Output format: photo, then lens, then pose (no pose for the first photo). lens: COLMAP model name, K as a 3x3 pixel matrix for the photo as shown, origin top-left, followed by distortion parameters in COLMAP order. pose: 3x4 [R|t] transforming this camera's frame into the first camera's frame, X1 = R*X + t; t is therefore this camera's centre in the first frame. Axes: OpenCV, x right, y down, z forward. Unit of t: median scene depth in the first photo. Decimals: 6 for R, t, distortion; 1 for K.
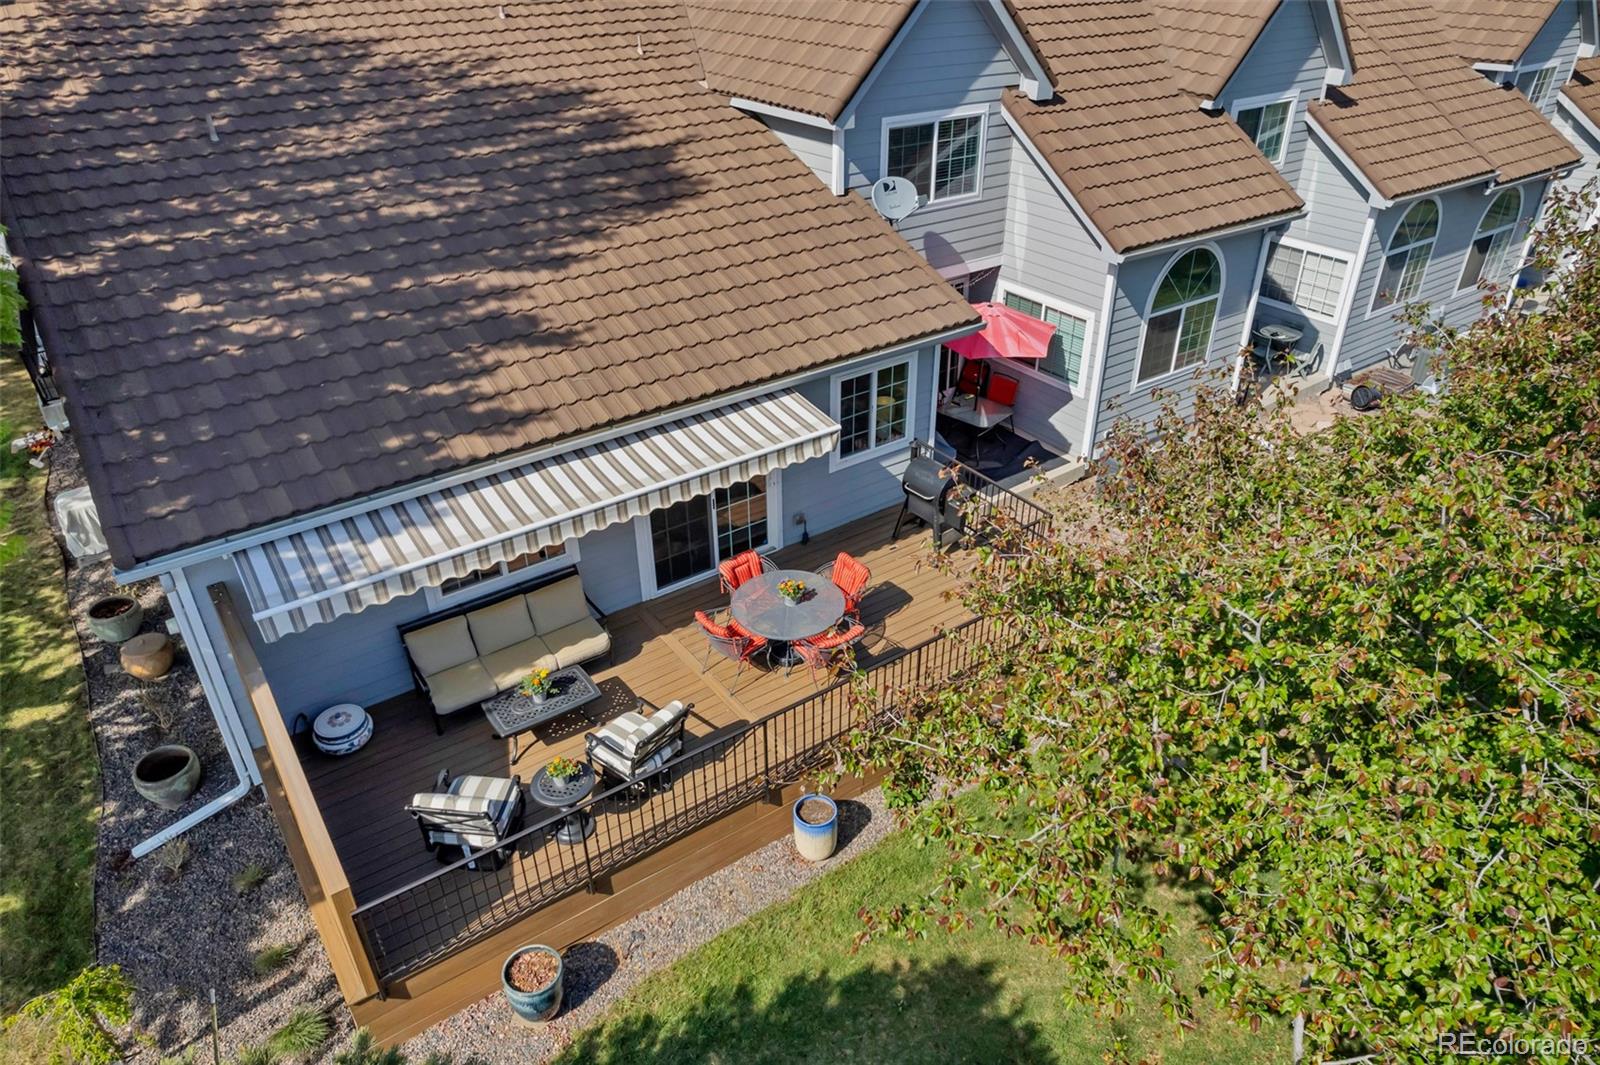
lens RADIAL K [[1006.6, 0, 763.5], [0, 1006.6, 466.7], [0, 0, 1]] dist [-0.031752, 0.024410]
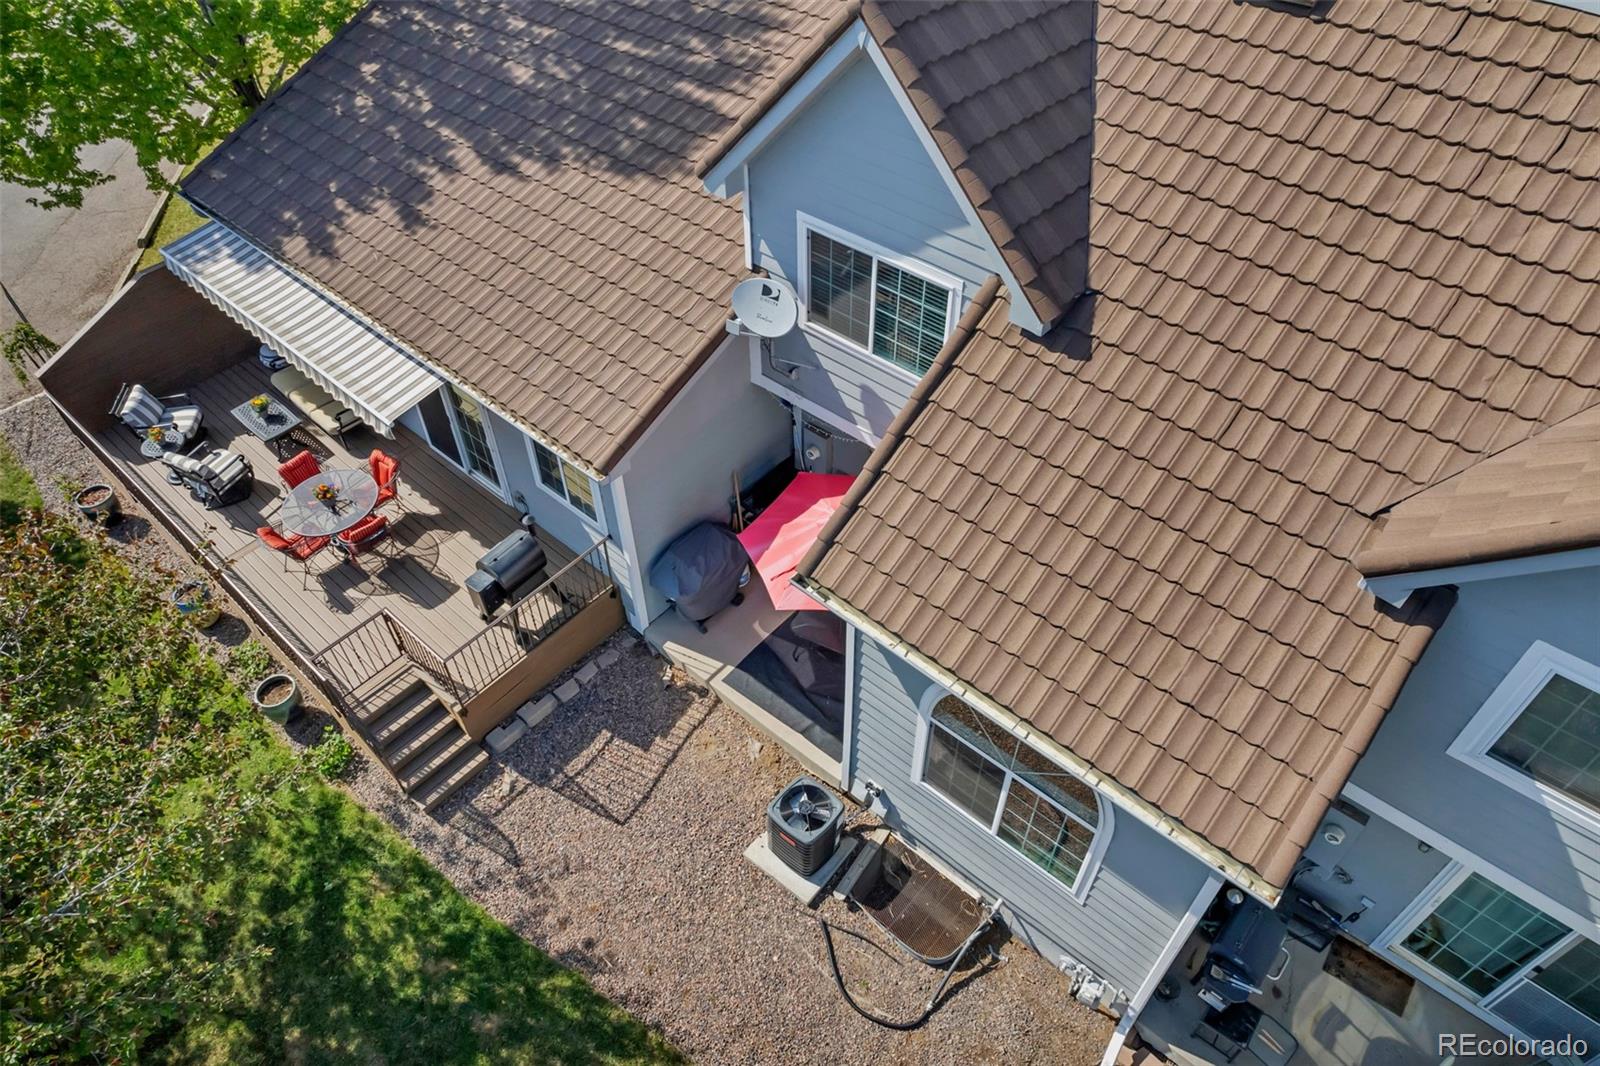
lens RADIAL K [[1006.6, 0, 763.5], [0, 1006.6, 467.2], [0, 0, 1]] dist [-0.031752, 0.024410]
pose [[0.268735, 0.676139, -0.686016, 0.907077], [-0.453180, 0.717217, 0.529366, -0.720558], [0.849947, 0.168630, 0.499153, 0.783163]]
